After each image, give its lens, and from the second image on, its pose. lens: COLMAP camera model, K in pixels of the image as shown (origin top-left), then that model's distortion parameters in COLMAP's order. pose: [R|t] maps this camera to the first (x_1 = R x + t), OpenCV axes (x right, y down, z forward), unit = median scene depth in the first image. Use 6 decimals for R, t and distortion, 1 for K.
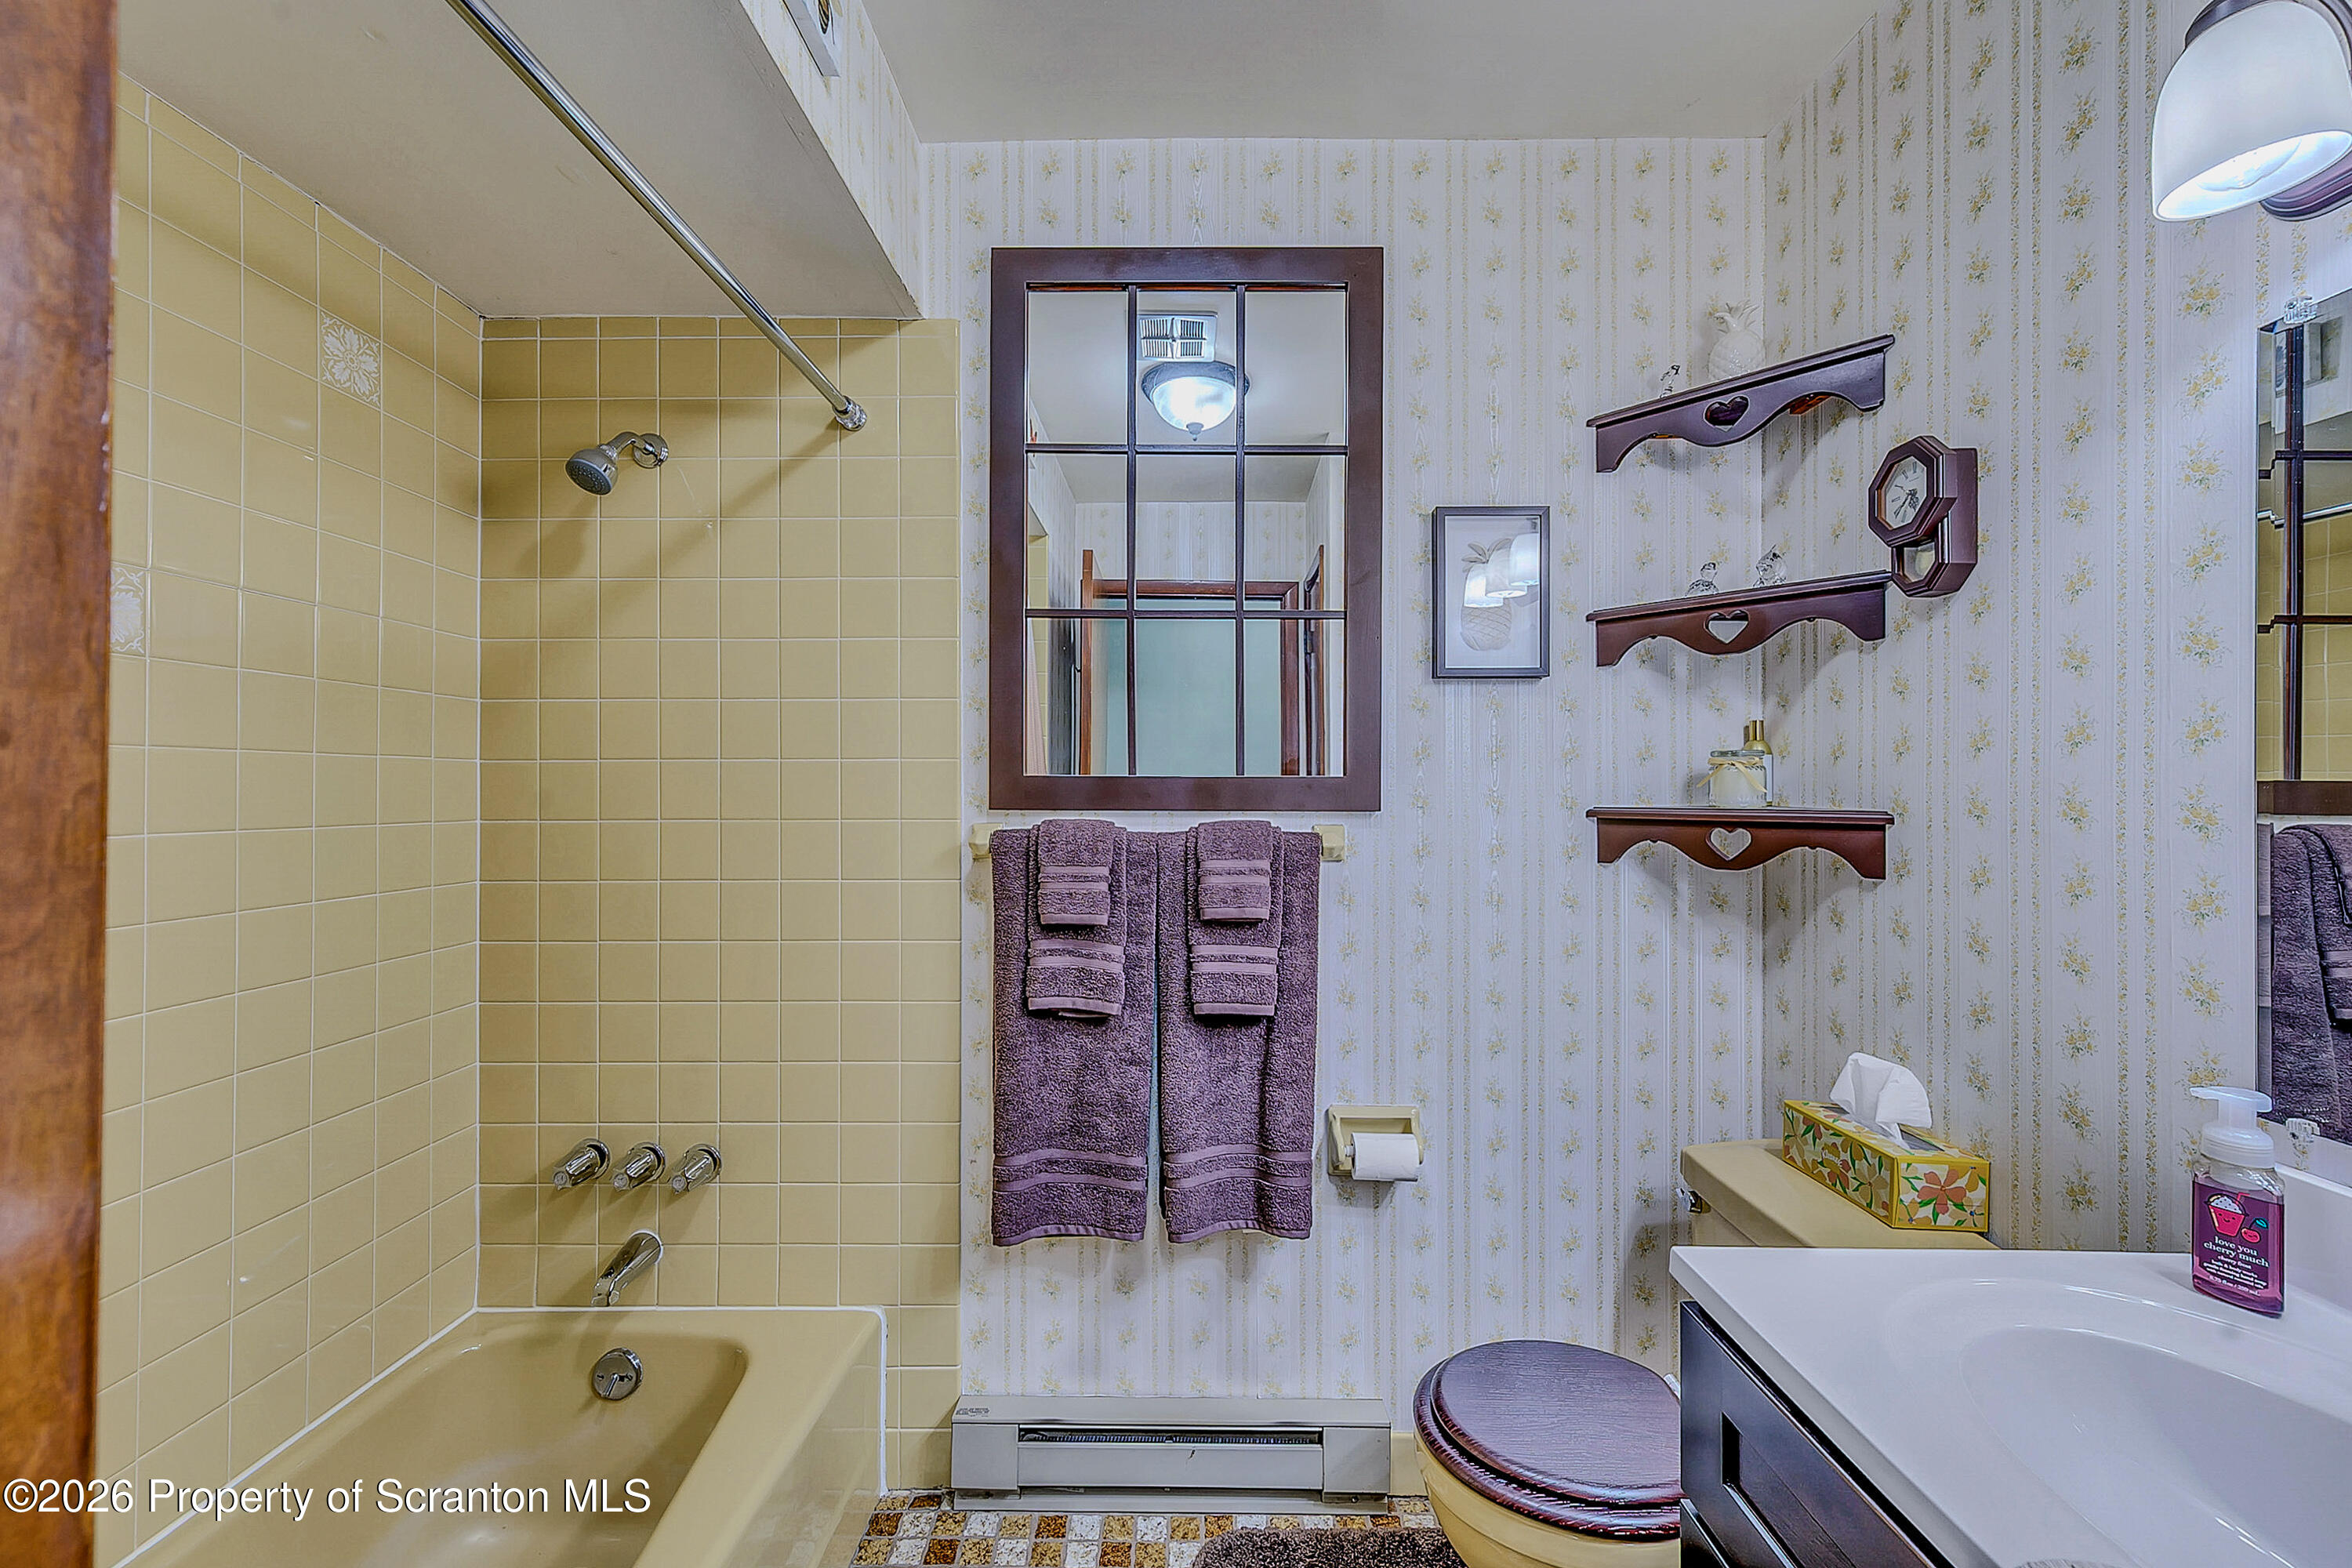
lens RADIAL K [[930.8, 0, 1173.3], [0, 930.8, 807.1], [0, 0, 1]] dist [0.001052, 0.000098]
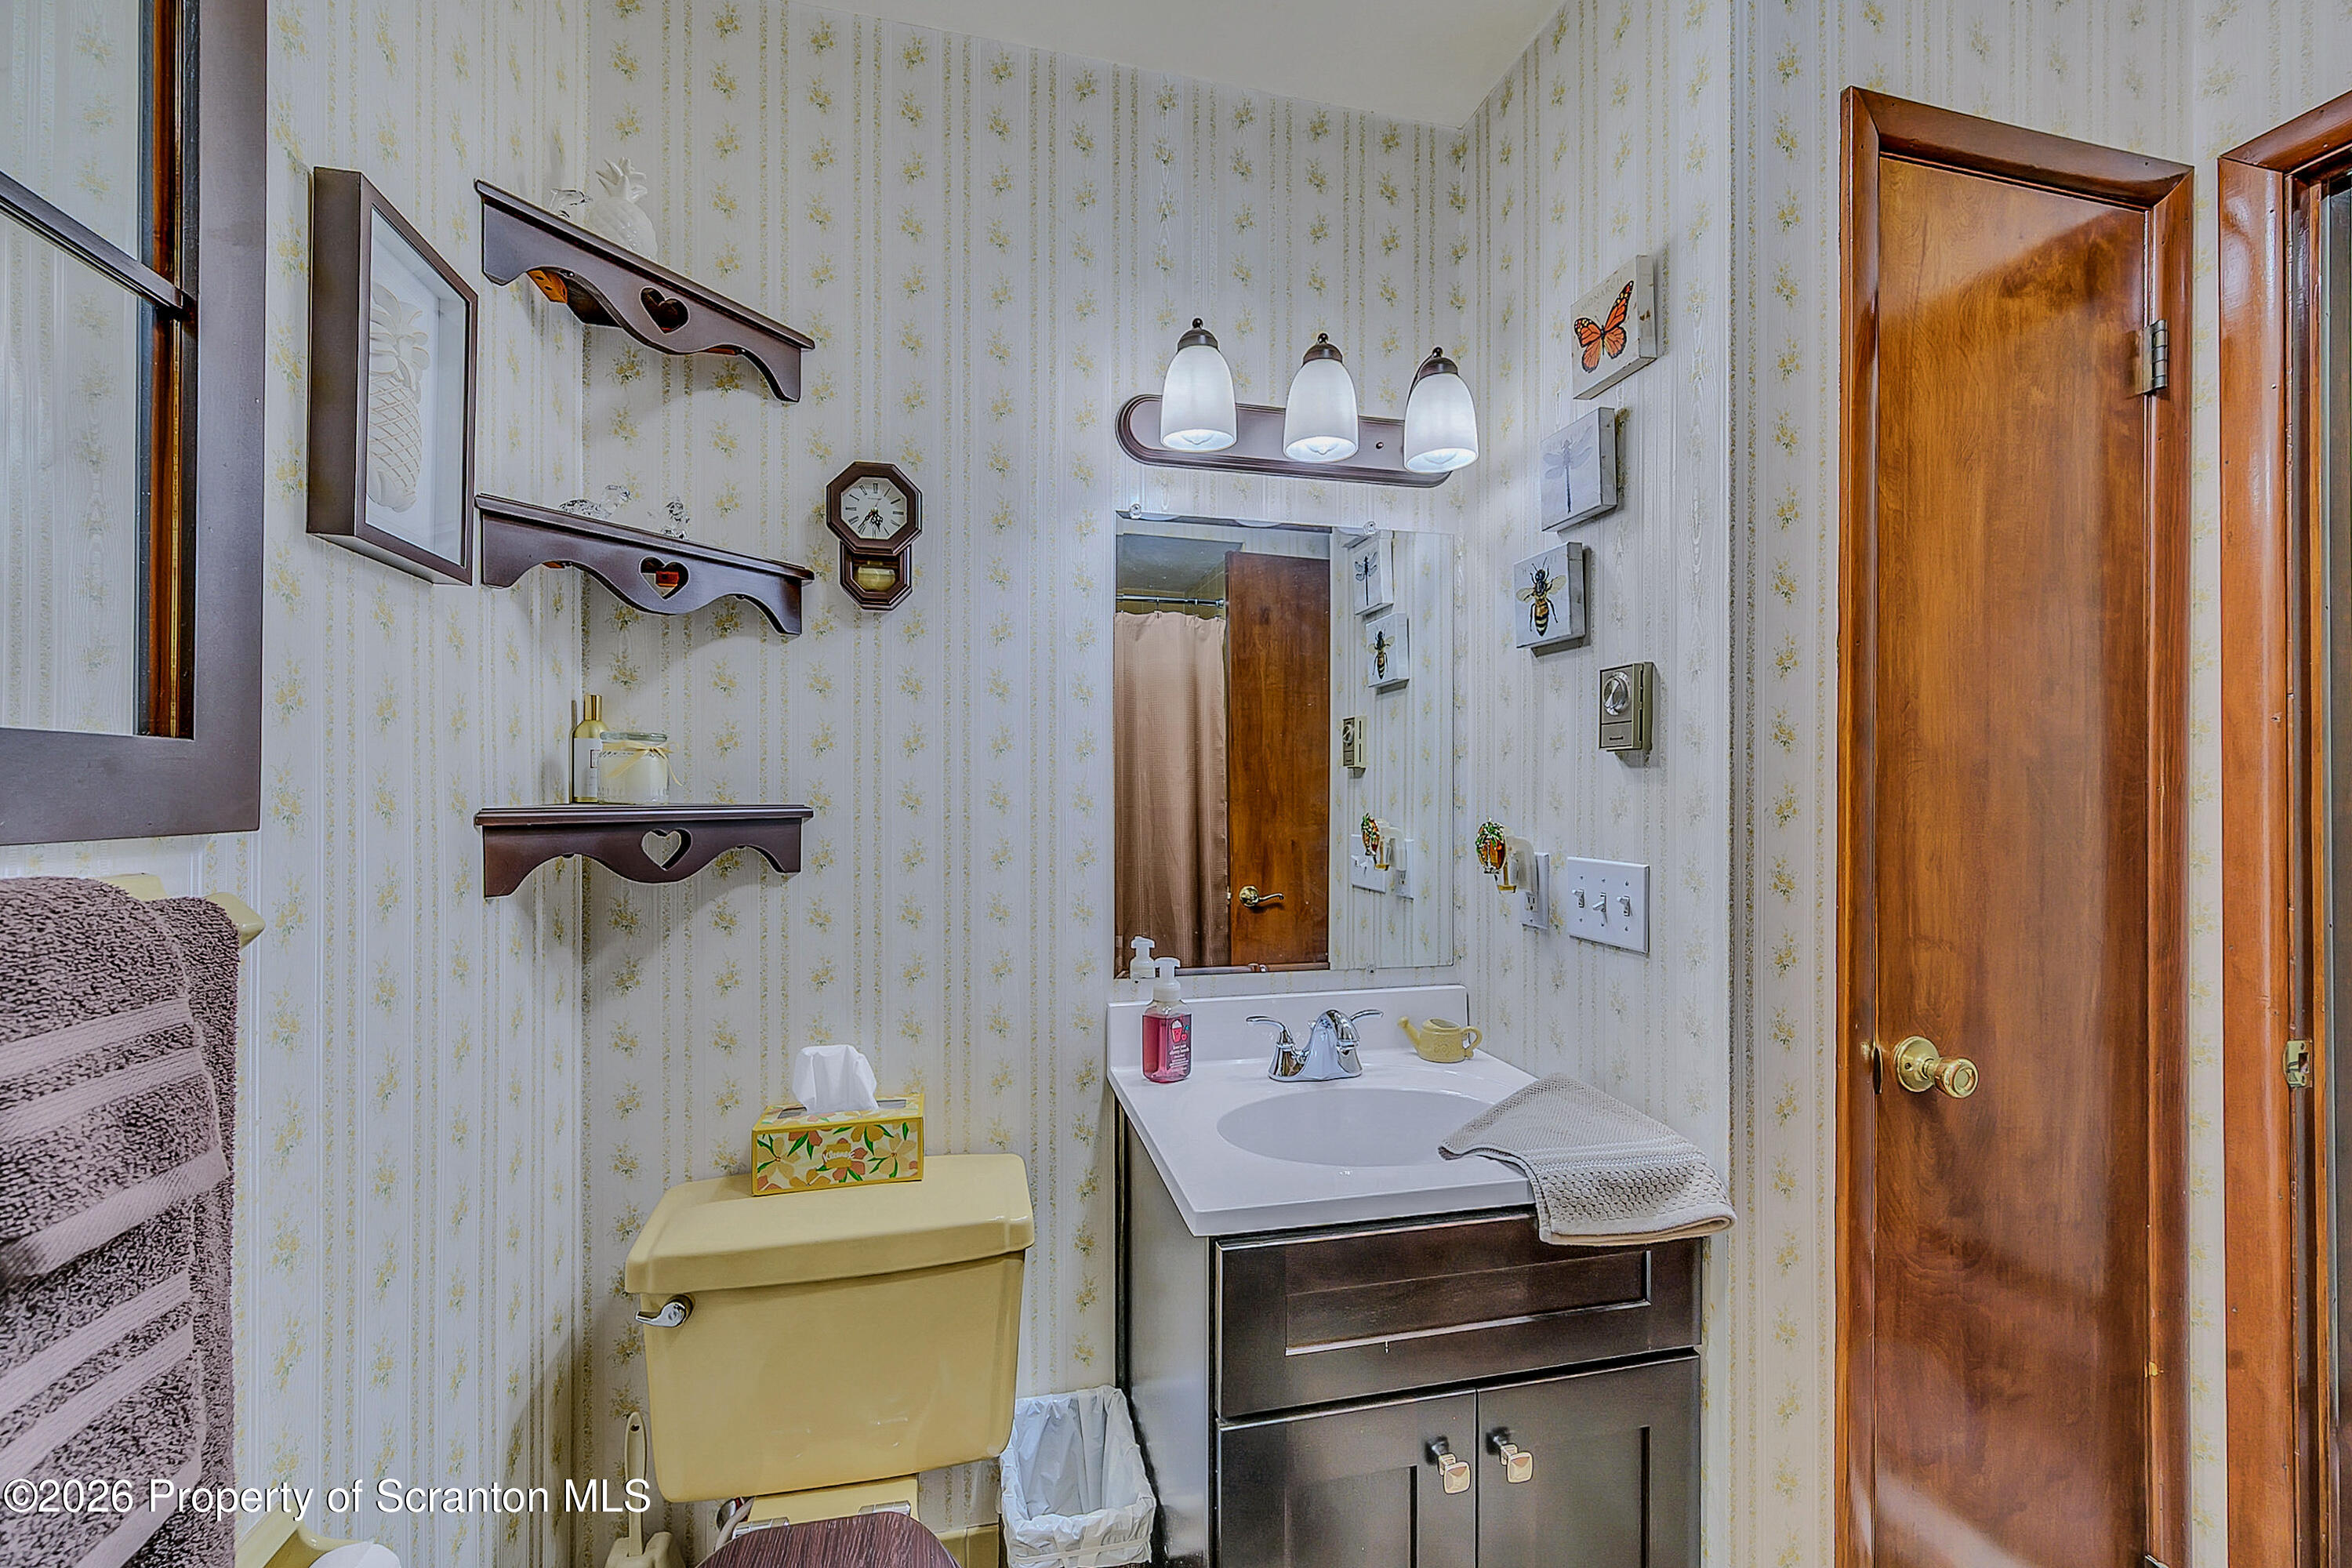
lens RADIAL K [[930.8, 0, 1173.3], [0, 930.8, 807.1], [0, 0, 1]] dist [0.001052, 0.000098]
pose [[-0.245973, -0.016418, 0.969138, -0.313080], [0.013245, 0.999706, 0.020297, -0.008120], [-0.969186, 0.017829, -0.245683, 0.838564]]
